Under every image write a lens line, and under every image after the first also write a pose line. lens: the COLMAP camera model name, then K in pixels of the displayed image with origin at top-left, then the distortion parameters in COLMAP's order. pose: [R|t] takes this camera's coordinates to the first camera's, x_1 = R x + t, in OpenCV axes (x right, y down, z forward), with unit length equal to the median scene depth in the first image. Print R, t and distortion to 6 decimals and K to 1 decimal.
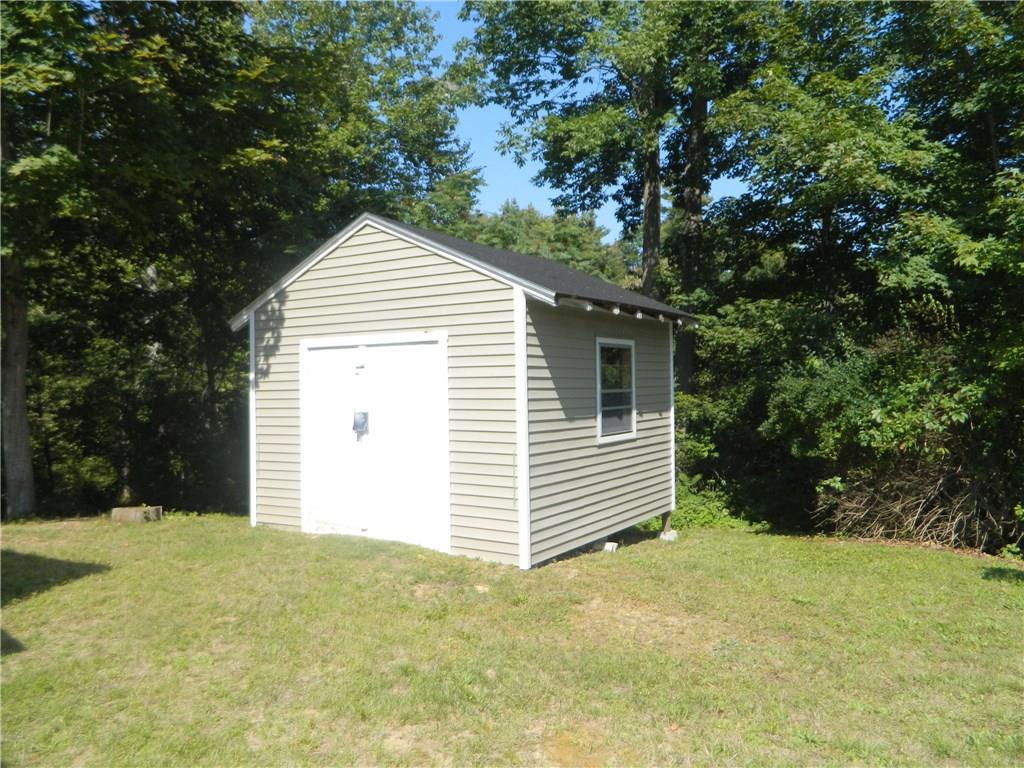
lens RADIAL K [[770.1, 0, 511.6], [0, 770.1, 383.7], [0, 0, 1]] dist [0.021876, -0.009662]
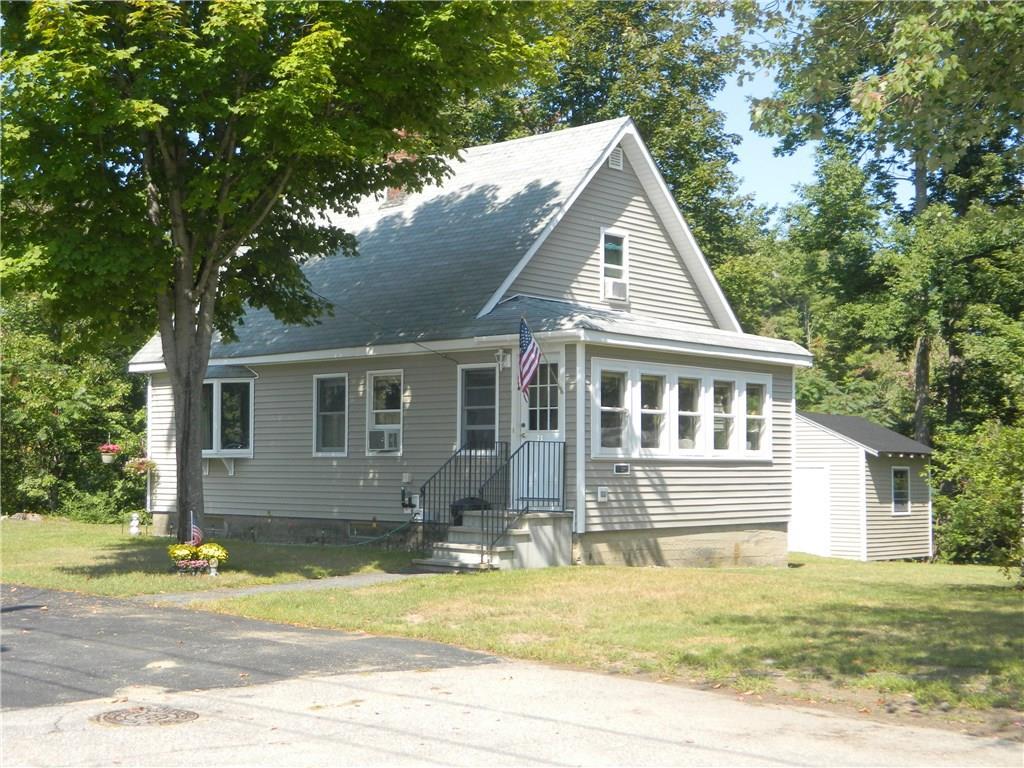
lens RADIAL K [[1404.2, 0, 512.5], [0, 1404.2, 383.4], [0, 0, 1]] dist [0.093682, 0.000000]
pose [[0.993503, 0.021060, -0.111836, -0.497881], [-0.028429, 0.997499, -0.064707, -0.004592], [0.110194, 0.067466, 0.991618, -3.008134]]
